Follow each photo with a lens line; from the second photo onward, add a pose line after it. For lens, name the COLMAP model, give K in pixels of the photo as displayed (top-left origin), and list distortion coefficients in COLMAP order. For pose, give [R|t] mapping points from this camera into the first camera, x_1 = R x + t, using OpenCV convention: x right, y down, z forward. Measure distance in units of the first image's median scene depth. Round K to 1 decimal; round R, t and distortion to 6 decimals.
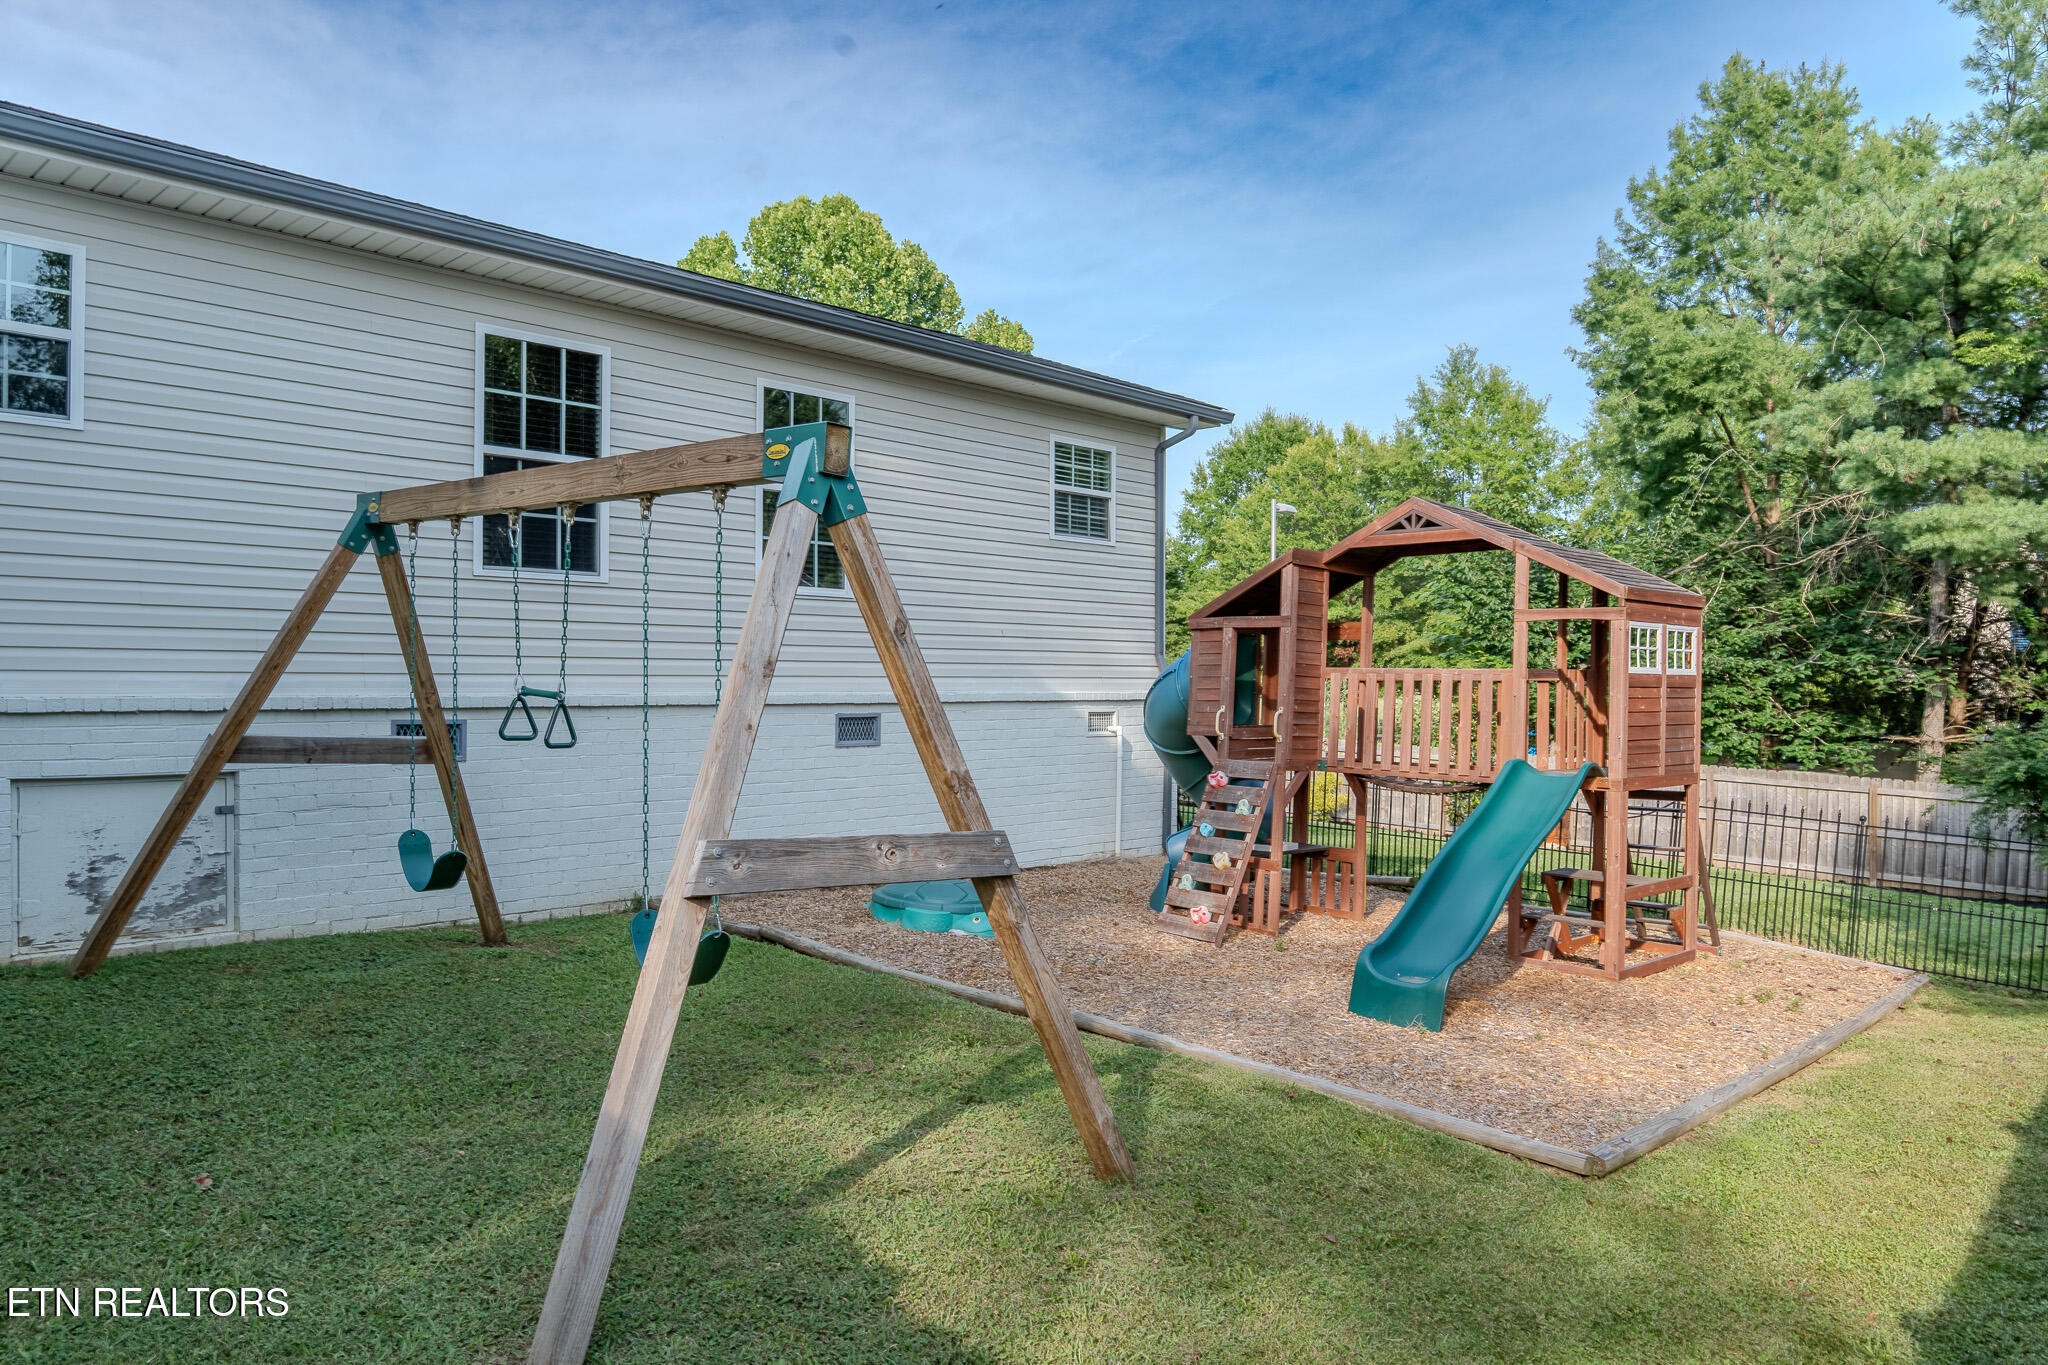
lens RADIAL K [[1400.7, 0, 1011.4], [0, 1400.7, 682.7], [0, 0, 1]] dist [-0.002072, -0.019140]
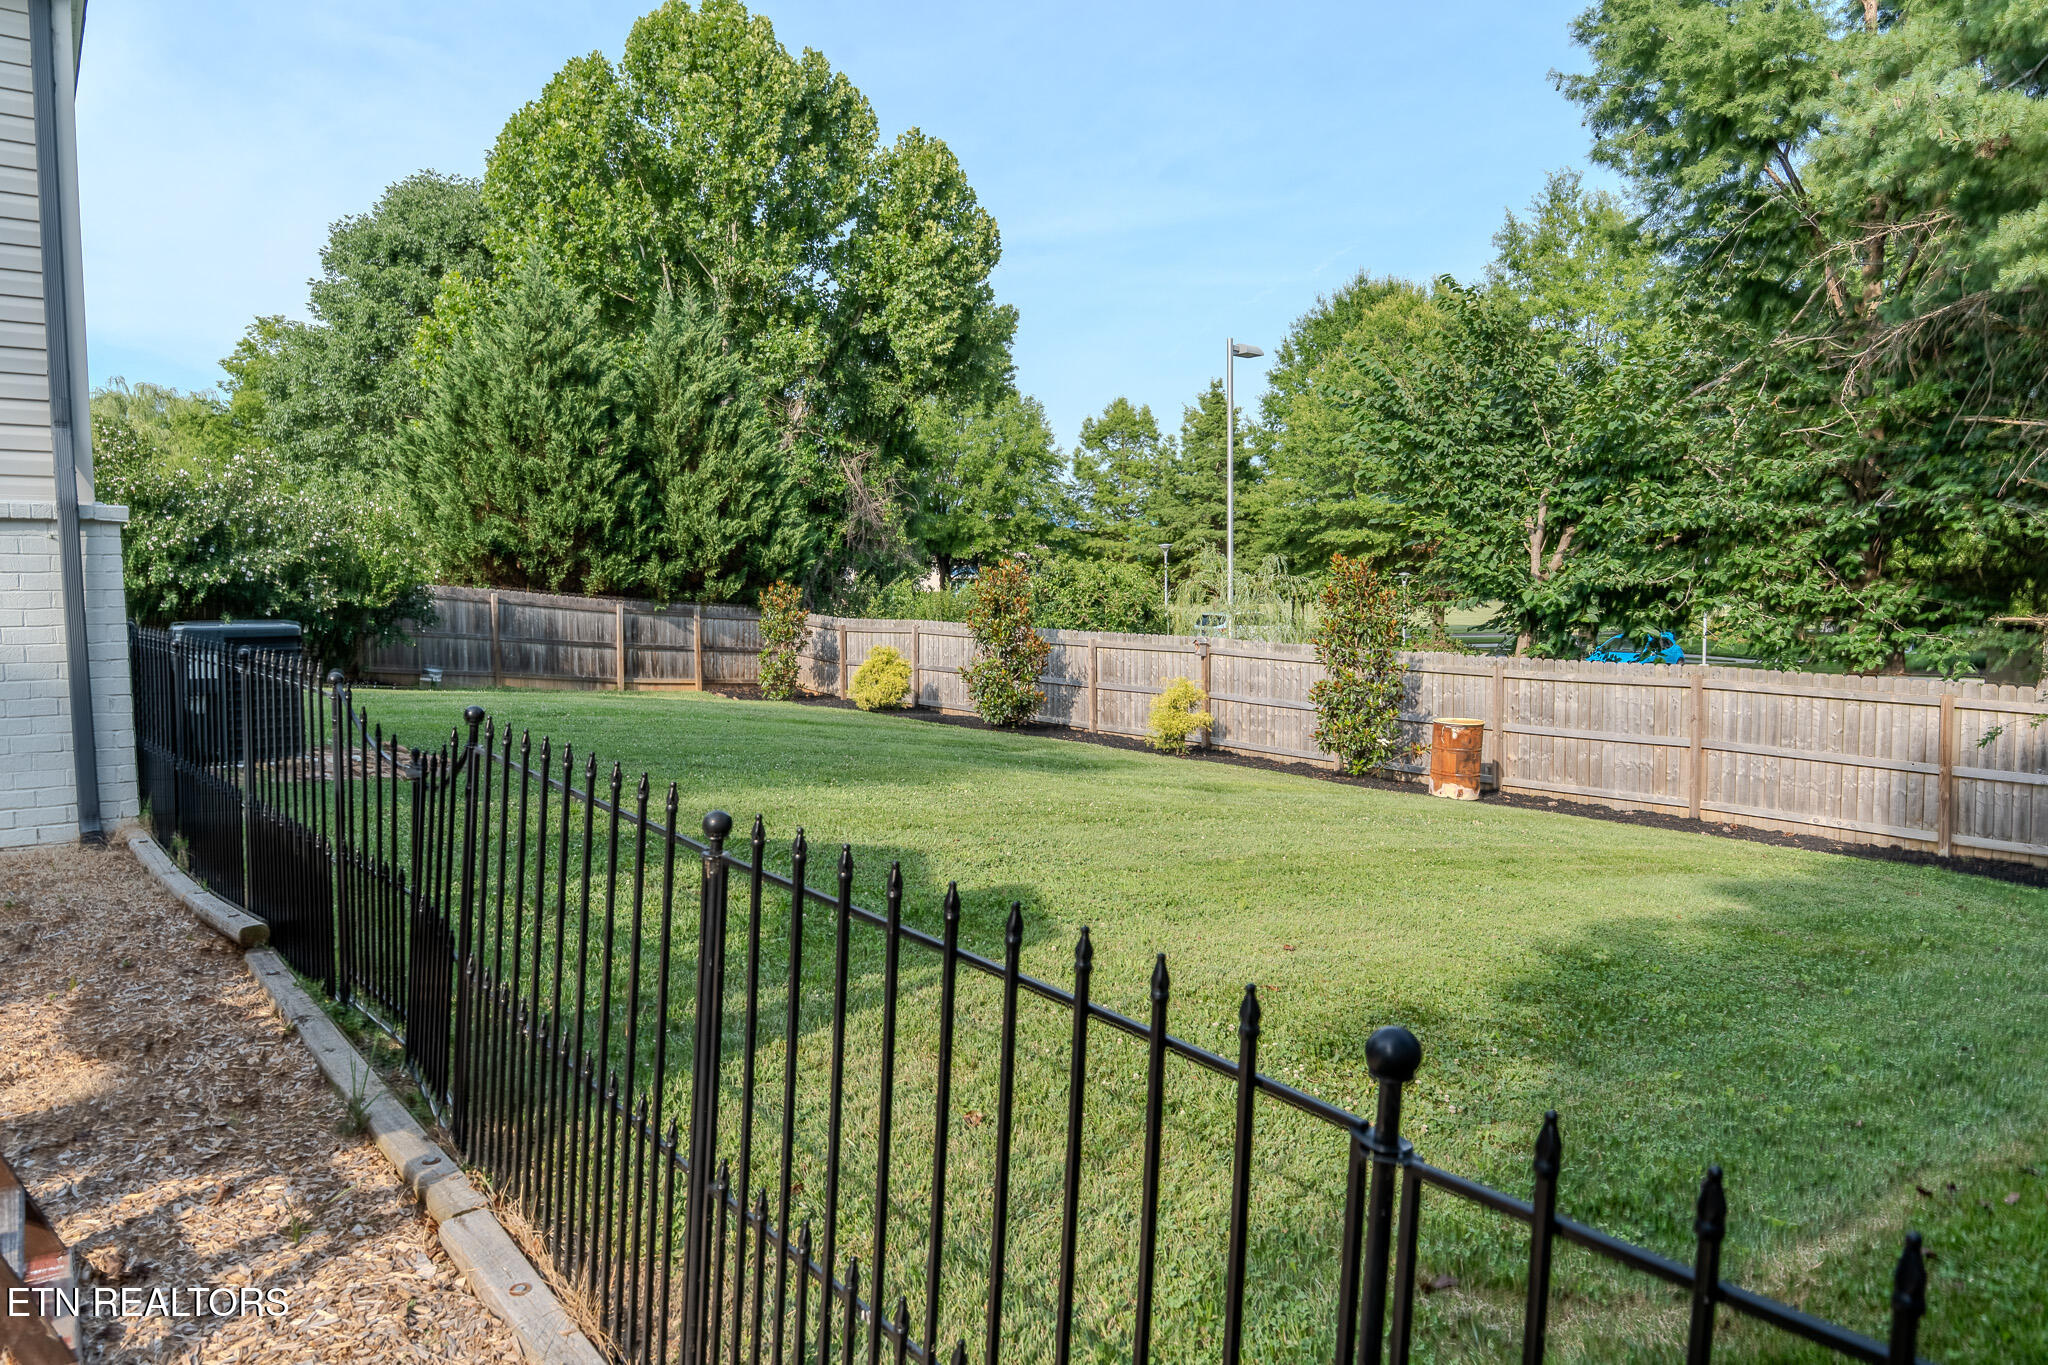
lens RADIAL K [[1400.7, 0, 1011.4], [0, 1400.7, 682.7], [0, 0, 1]] dist [-0.002072, -0.019140]
pose [[0.991095, -0.011557, -0.132651, 0.104737], [0.019114, 0.998257, 0.055835, 0.009586], [0.131775, -0.057874, 0.989589, 0.123208]]
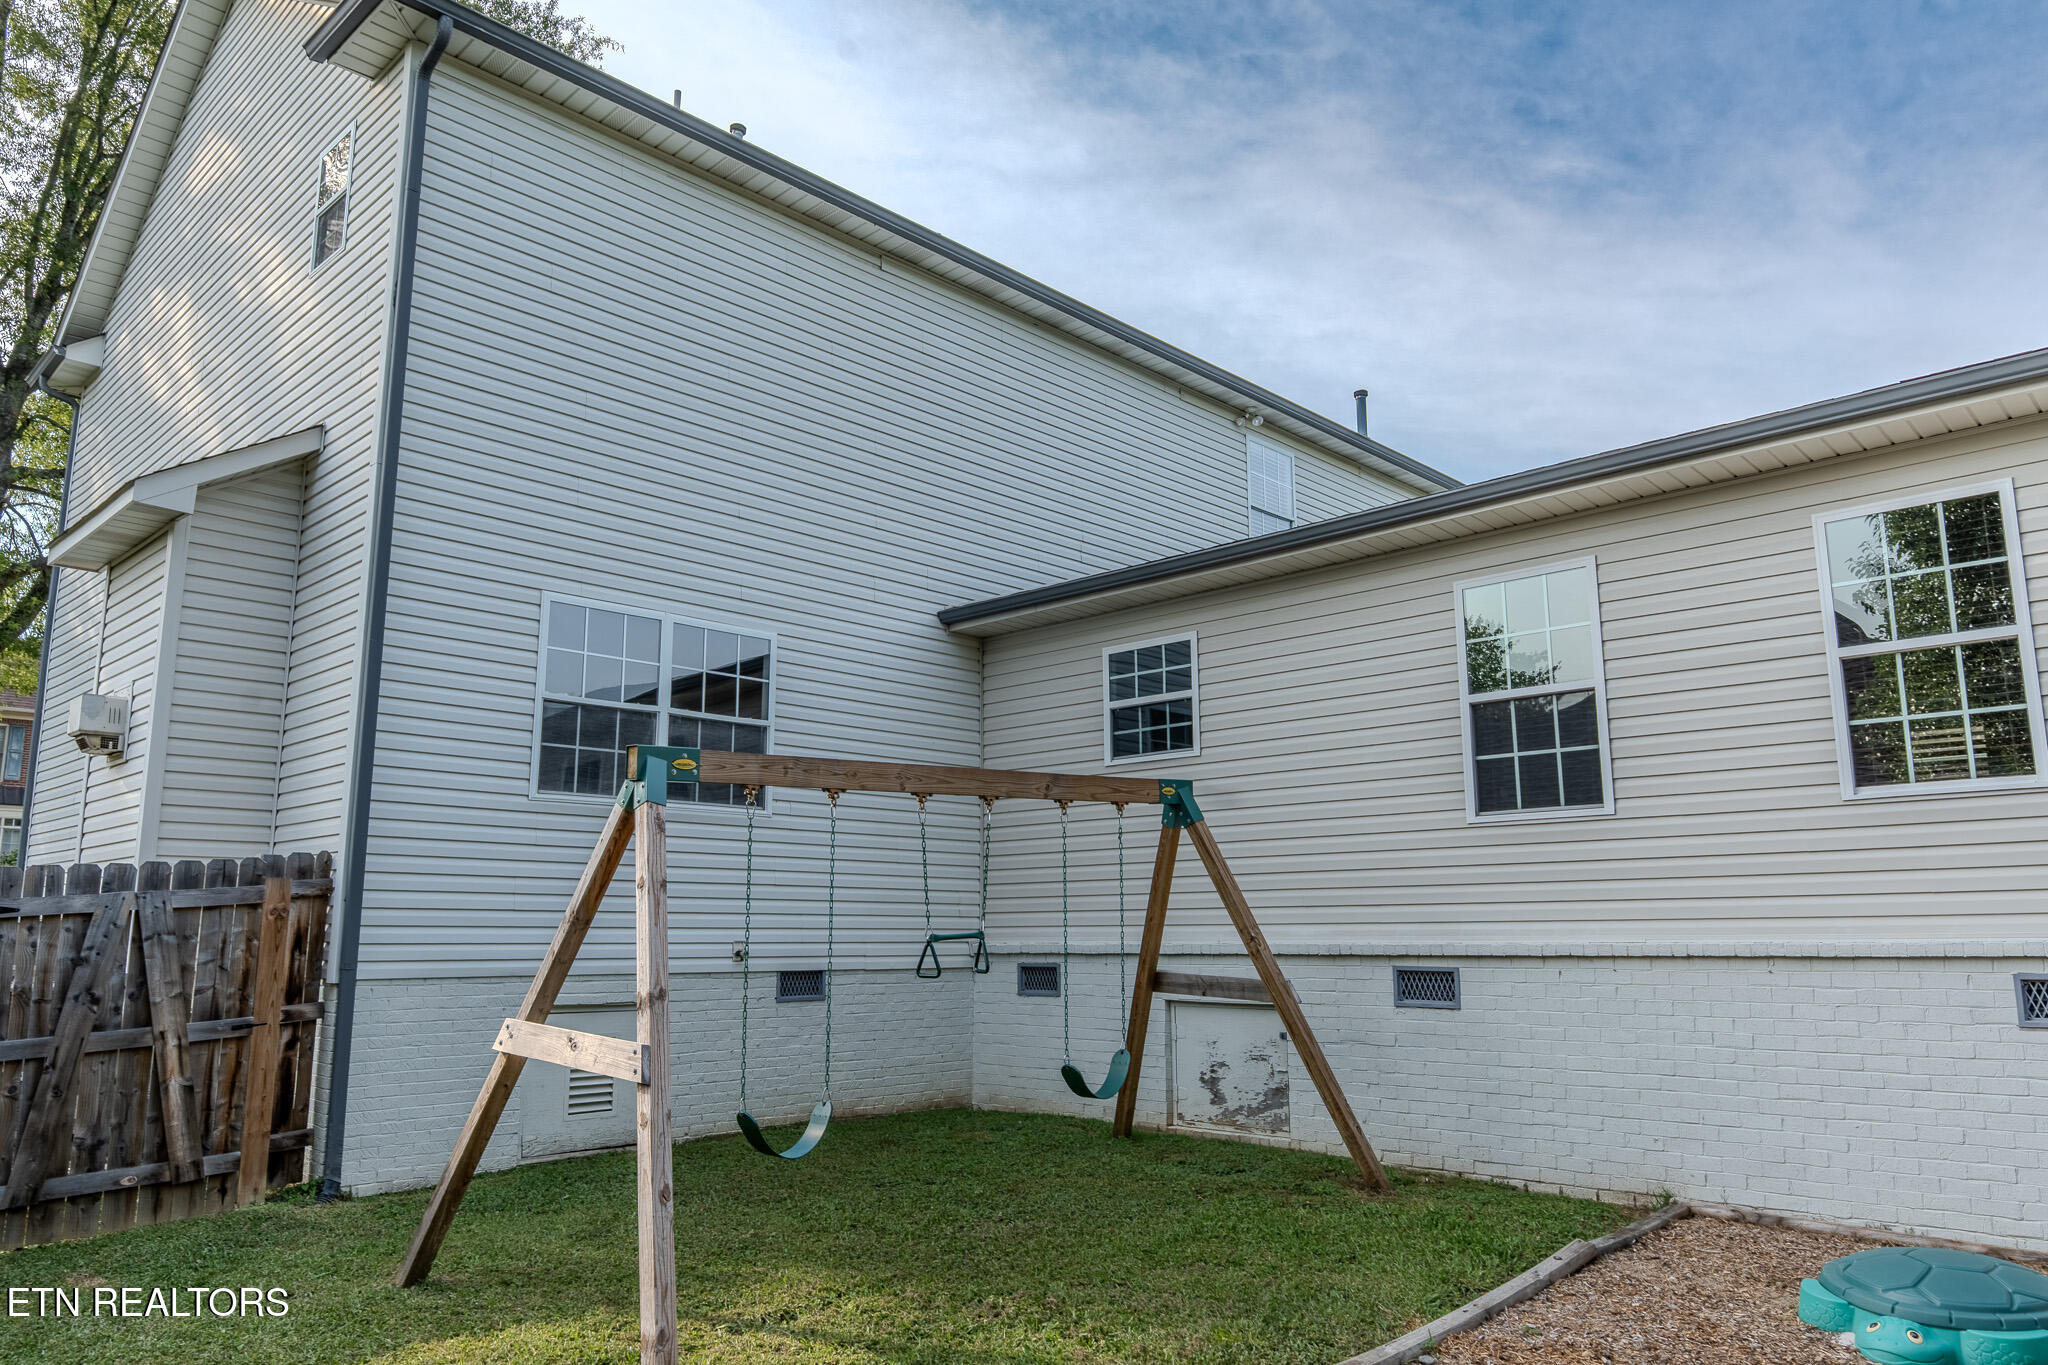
lens RADIAL K [[1400.7, 0, 1011.4], [0, 1400.7, 682.7], [0, 0, 1]] dist [-0.002072, -0.019140]
pose [[0.000642, -0.178633, -0.983916, 1.102876], [0.006458, 0.983896, -0.178625, 0.003399], [0.999979, -0.006239, 0.001785, 1.148069]]
